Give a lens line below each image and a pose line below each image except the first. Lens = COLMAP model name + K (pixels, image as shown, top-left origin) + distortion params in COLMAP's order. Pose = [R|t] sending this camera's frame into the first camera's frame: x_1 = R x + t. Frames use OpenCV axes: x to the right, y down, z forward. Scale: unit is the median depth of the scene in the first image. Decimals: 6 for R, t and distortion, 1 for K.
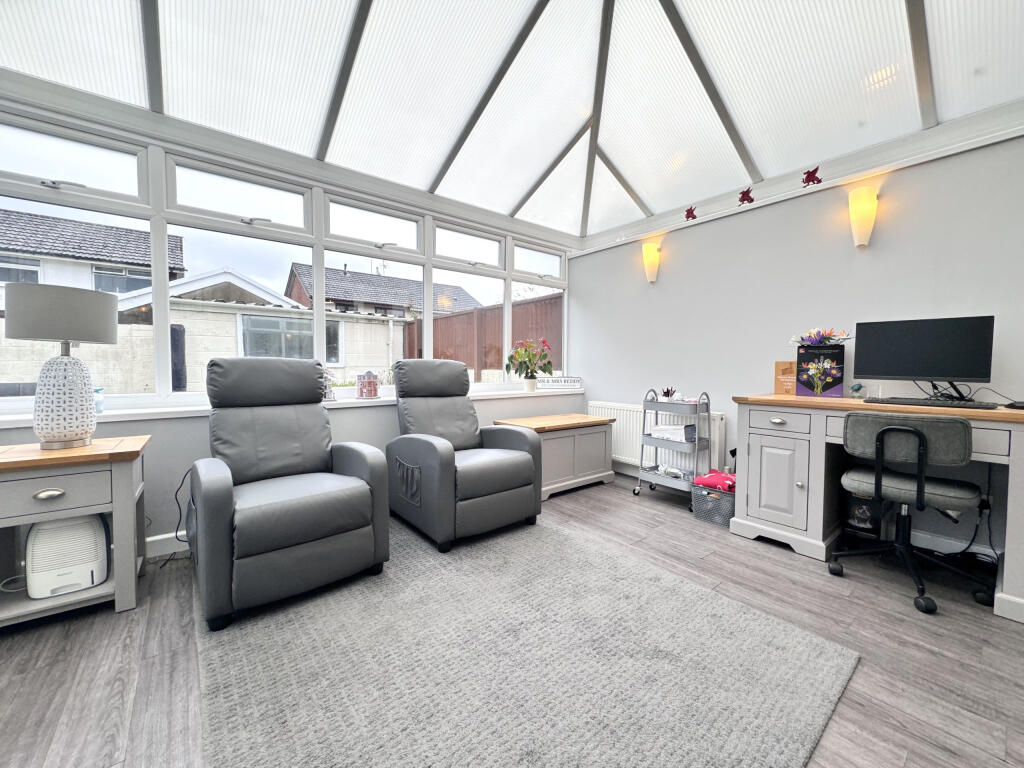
lens RADIAL K [[408.5, 0, 509.7], [0, 408.5, 381.5], [0, 0, 1]] dist [-0.000232, 0.000031]
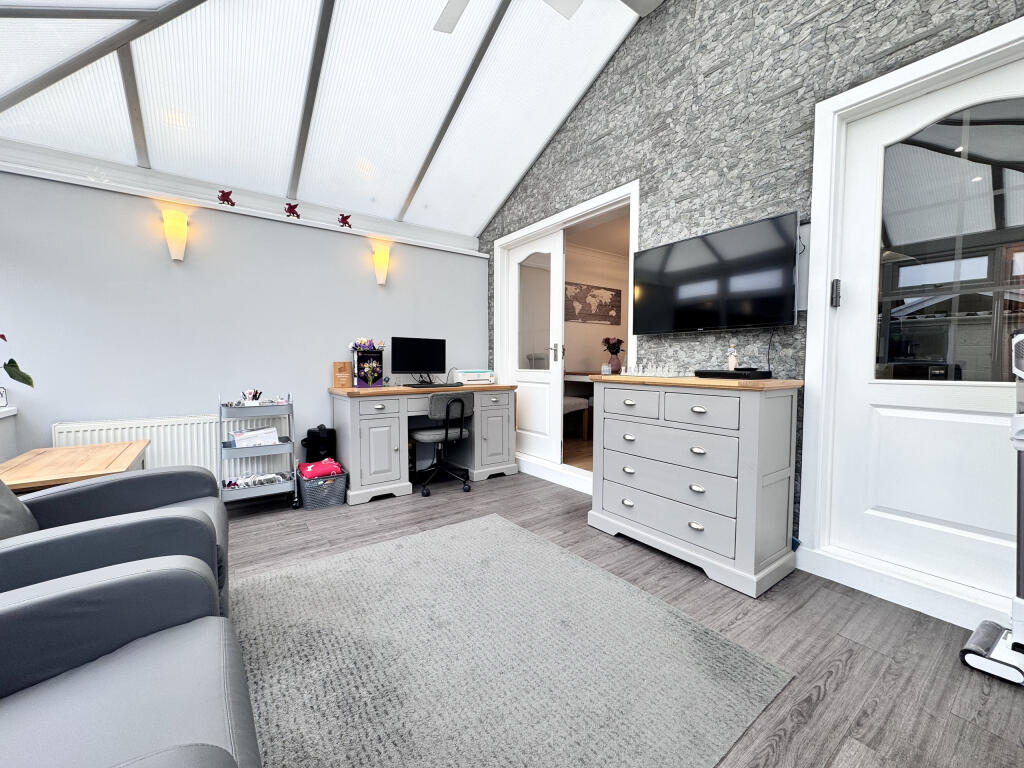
lens RADIAL K [[408.5, 0, 509.7], [0, 408.5, 381.5], [0, 0, 1]] dist [-0.000232, 0.000031]
pose [[0.048295, -0.049215, 0.997620, -0.651502], [0.037010, 0.998188, 0.047451, -0.034047], [-0.998147, 0.034630, 0.050029, 0.494641]]
